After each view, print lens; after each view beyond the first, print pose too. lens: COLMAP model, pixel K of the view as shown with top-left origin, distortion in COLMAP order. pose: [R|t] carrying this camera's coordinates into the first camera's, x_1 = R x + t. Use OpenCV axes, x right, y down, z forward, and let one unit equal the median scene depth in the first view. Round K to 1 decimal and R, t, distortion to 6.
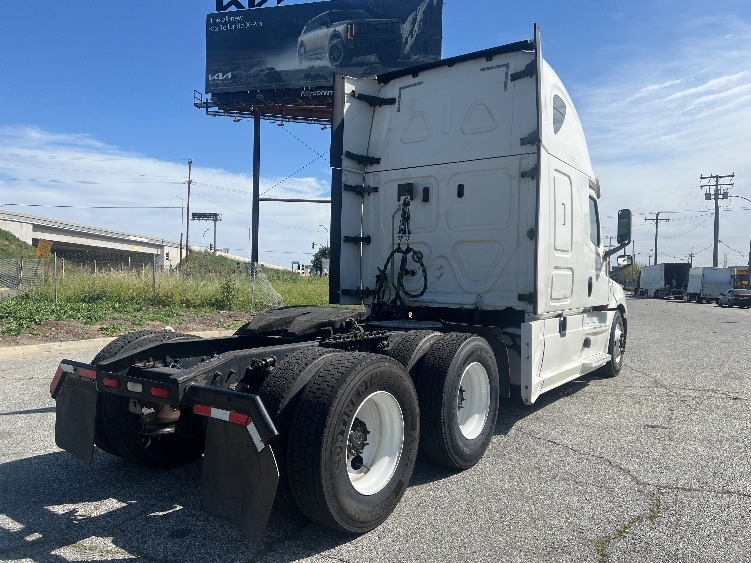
lens RADIAL K [[560.4, 0, 379.6], [0, 560.4, 283.4], [0, 0, 1]] dist [0.036944, -0.033597]
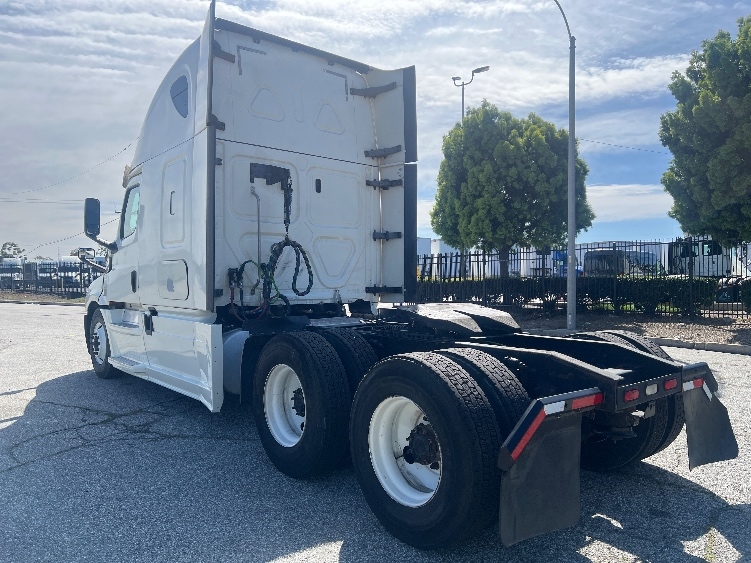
lens RADIAL K [[560.4, 0, 378.5], [0, 560.4, 279.5], [0, 0, 1]] dist [0.036944, -0.033597]
pose [[0.261512, -0.018958, 0.965014, -0.791810], [0.006714, 0.999819, 0.017822, -0.015606], [-0.965177, 0.001818, 0.261591, 0.636615]]
